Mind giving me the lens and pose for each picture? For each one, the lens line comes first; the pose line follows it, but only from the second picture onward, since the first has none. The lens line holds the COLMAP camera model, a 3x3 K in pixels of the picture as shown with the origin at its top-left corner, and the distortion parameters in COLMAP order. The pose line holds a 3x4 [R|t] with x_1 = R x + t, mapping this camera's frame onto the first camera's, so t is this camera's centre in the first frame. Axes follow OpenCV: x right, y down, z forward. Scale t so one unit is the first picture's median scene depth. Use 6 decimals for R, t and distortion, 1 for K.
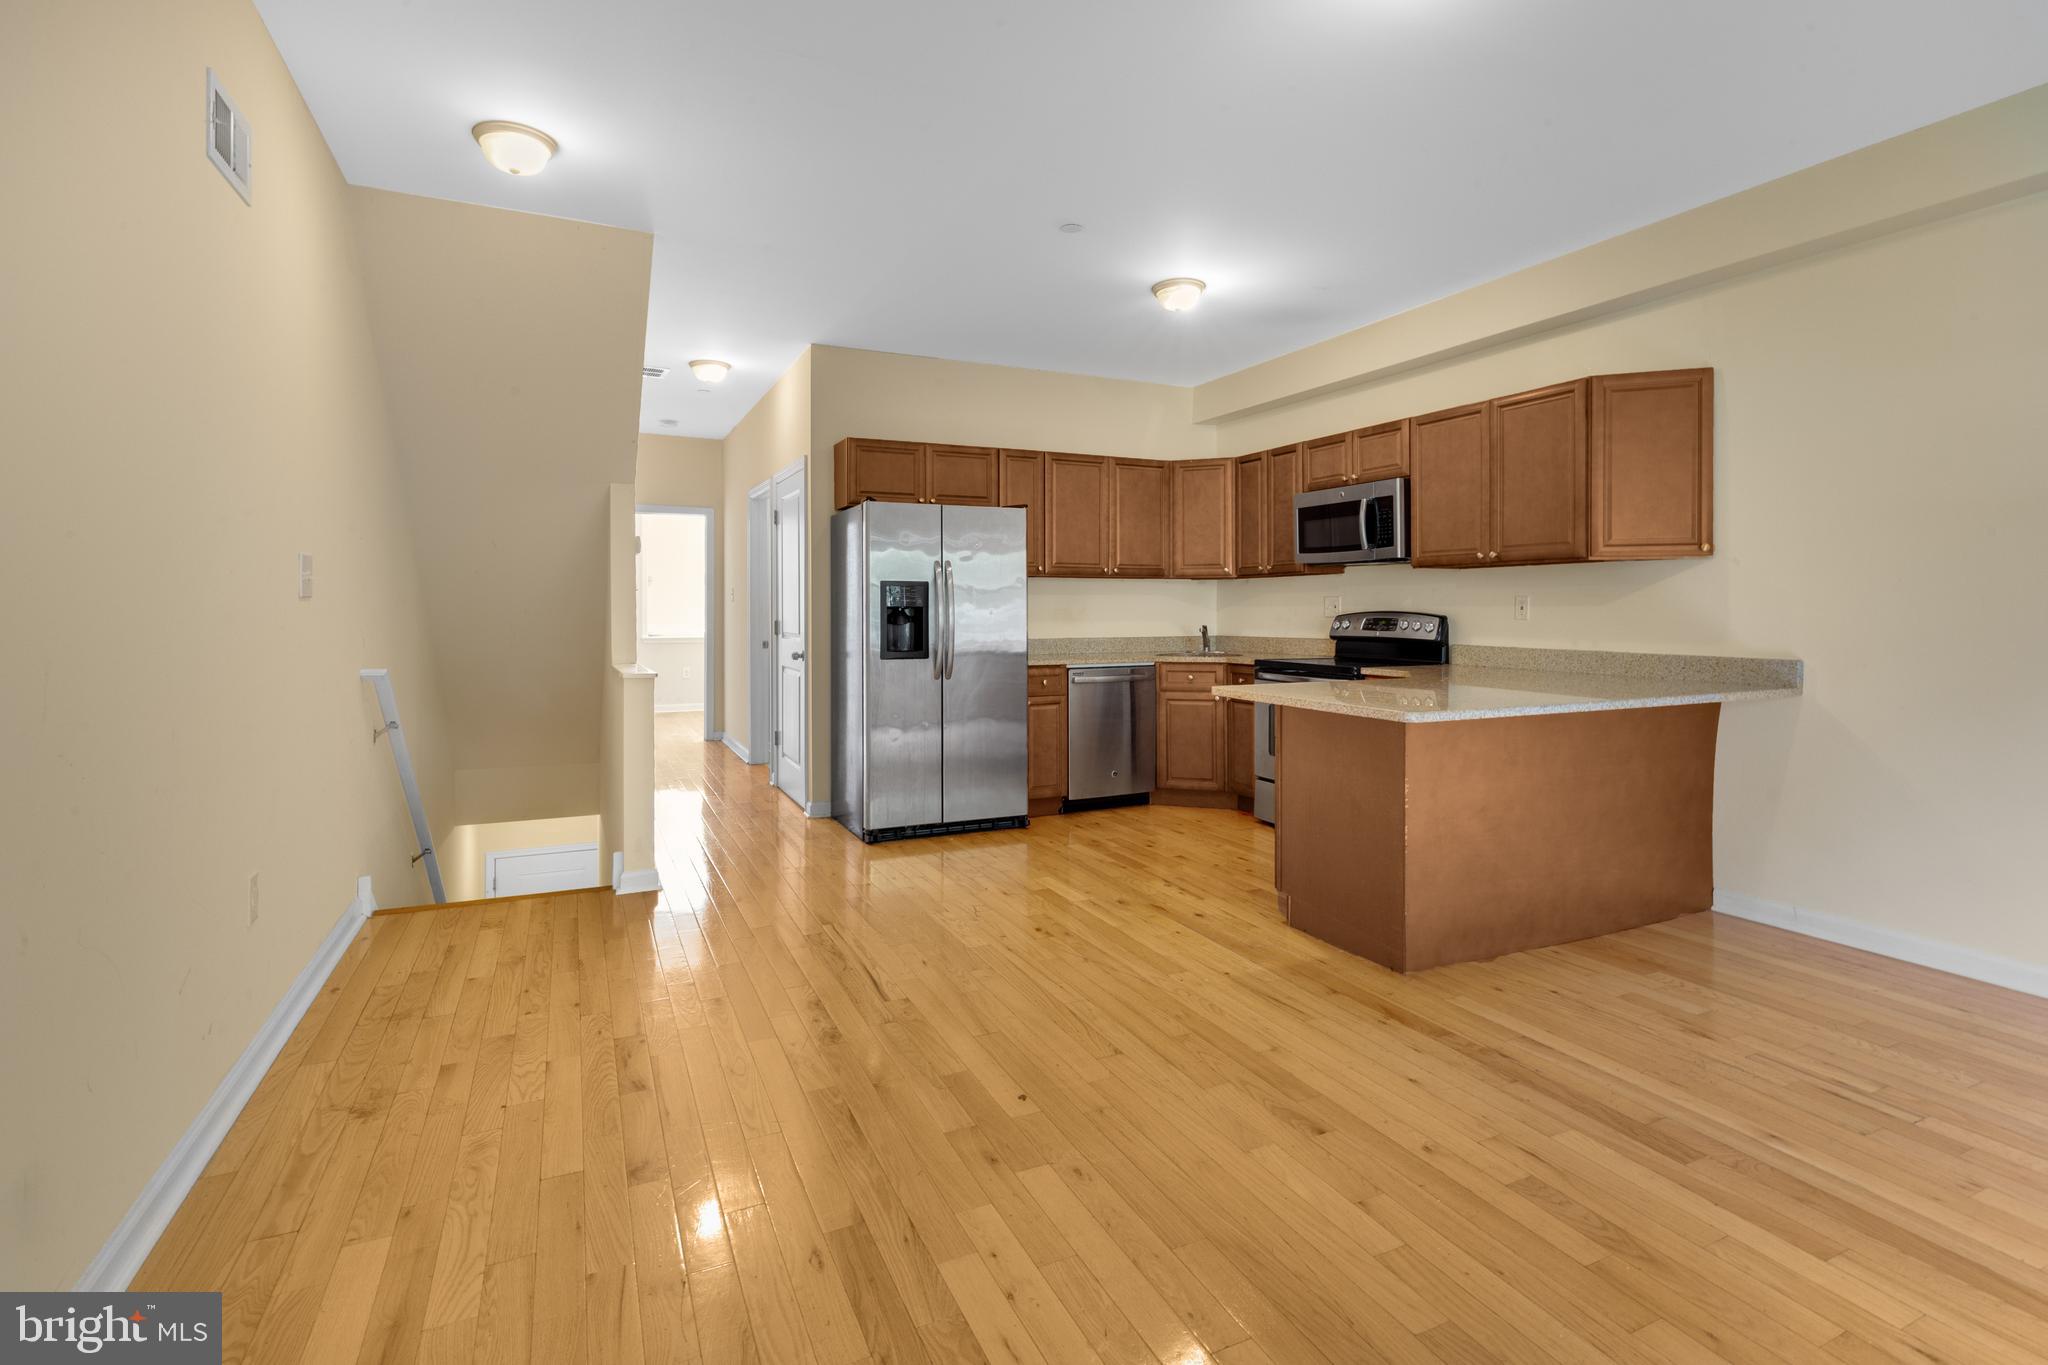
lens RADIAL K [[937.3, 0, 1005.3], [0, 937.3, 611.6], [0, 0, 1]] dist [0.001147, -0.000736]
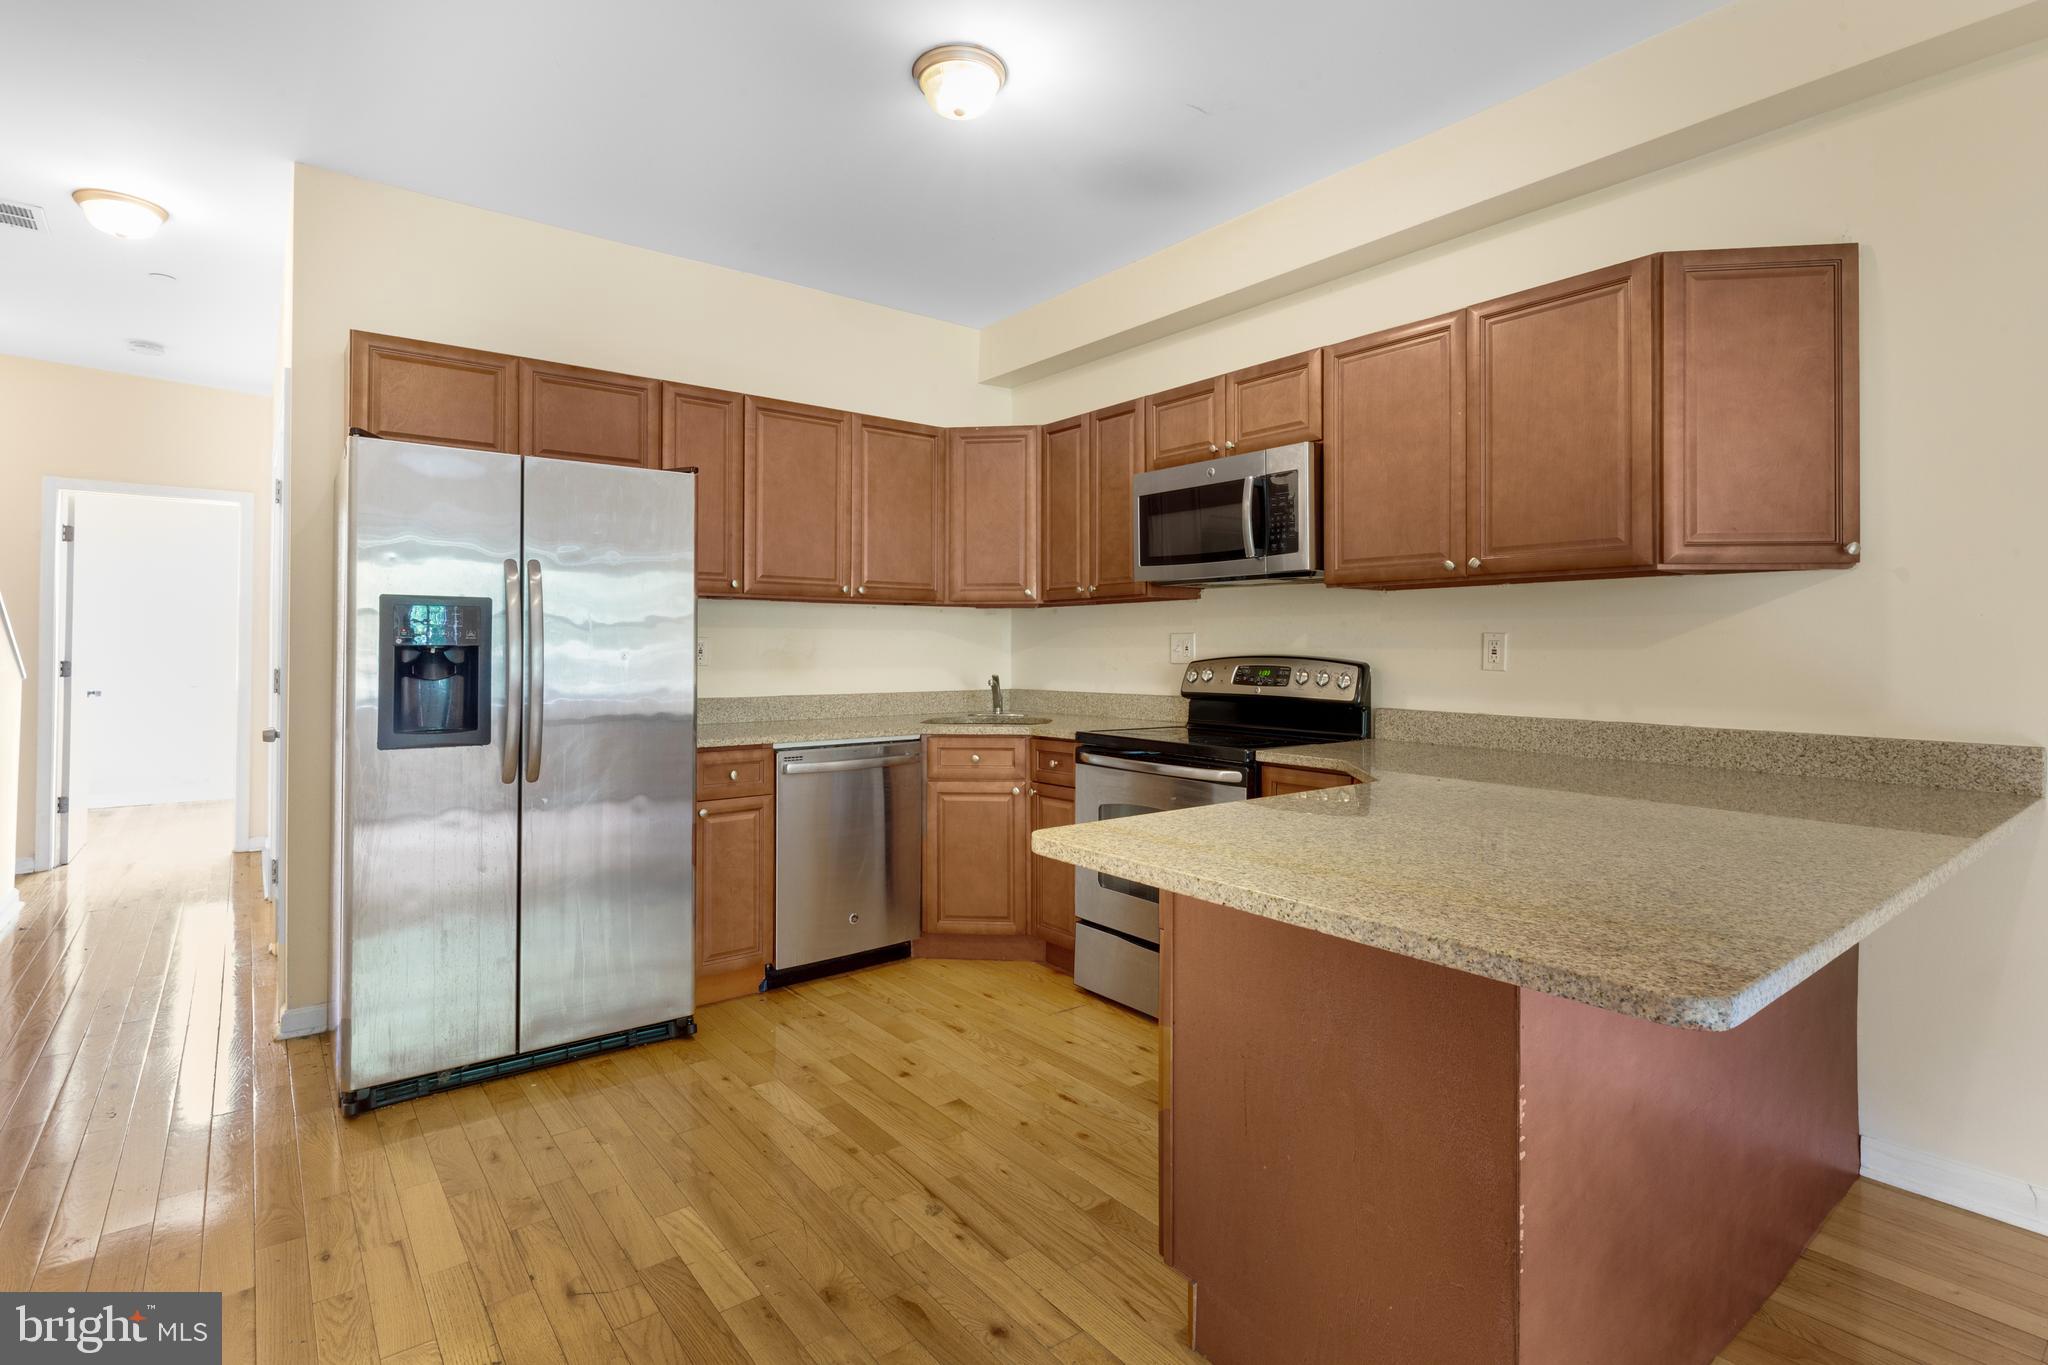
lens RADIAL K [[965.5, 0, 998.5], [0, 965.5, 637.7], [0, 0, 1]] dist [-0.001359, 0.002042]
pose [[0.974625, 0.006307, 0.223757, 0.086140], [-0.002908, 0.999875, -0.015514, -0.002421], [-0.223827, 0.014470, 0.974522, 0.467689]]
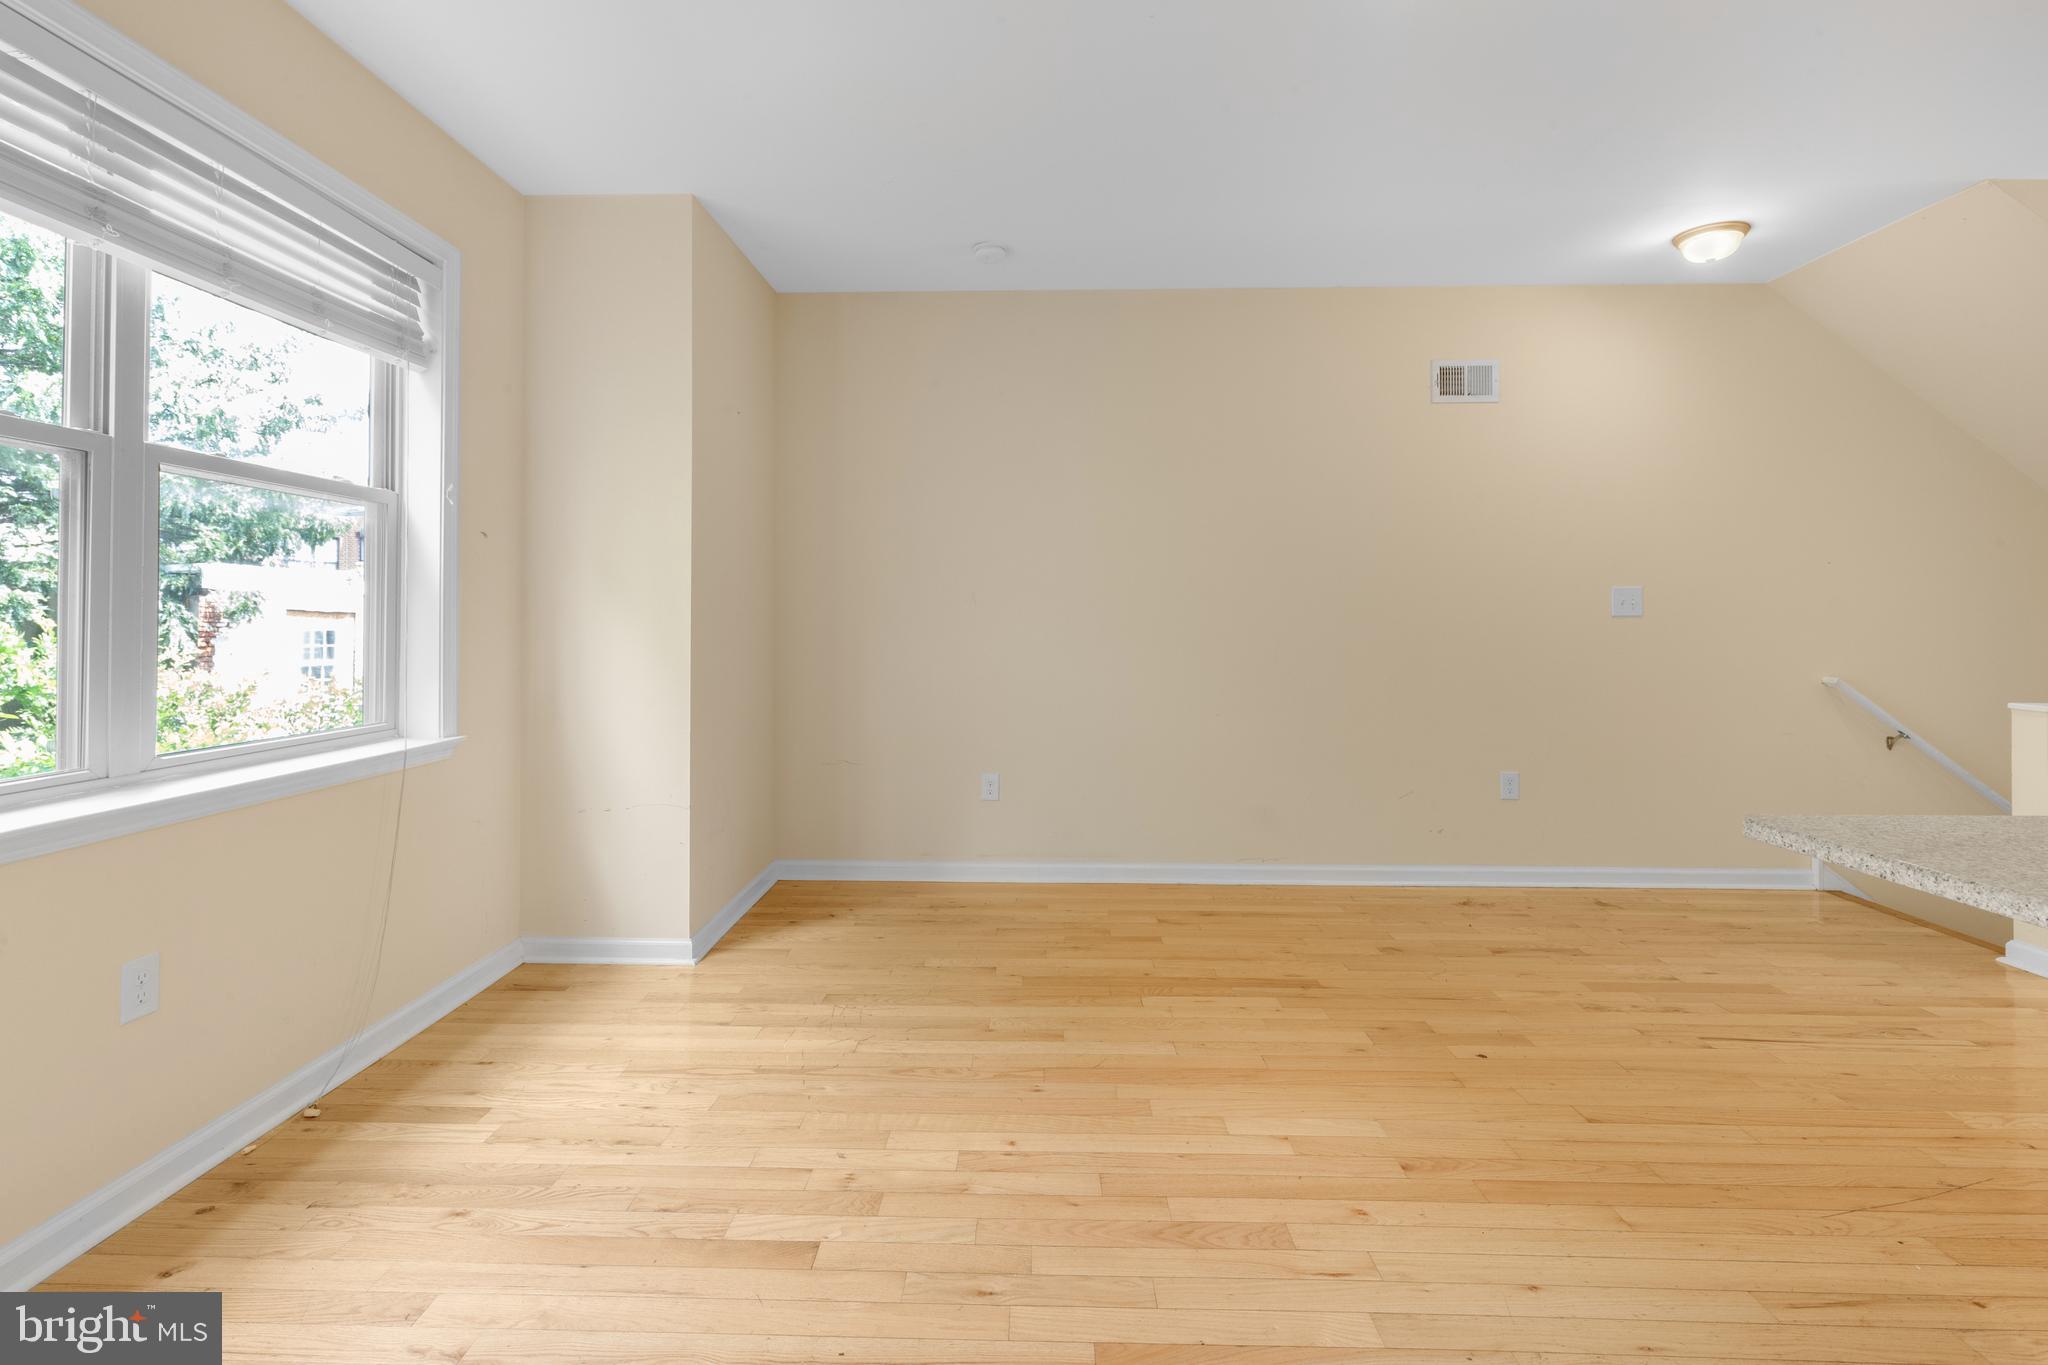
lens RADIAL K [[965.5, 0, 1005.7], [0, 965.5, 604.1], [0, 0, 1]] dist [-0.001359, 0.002042]
pose [[-0.445195, -0.017252, -0.895268, 0.711779], [-0.006244, 0.999850, -0.016163, -0.001059], [0.895412, -0.001605, -0.445236, 0.542179]]
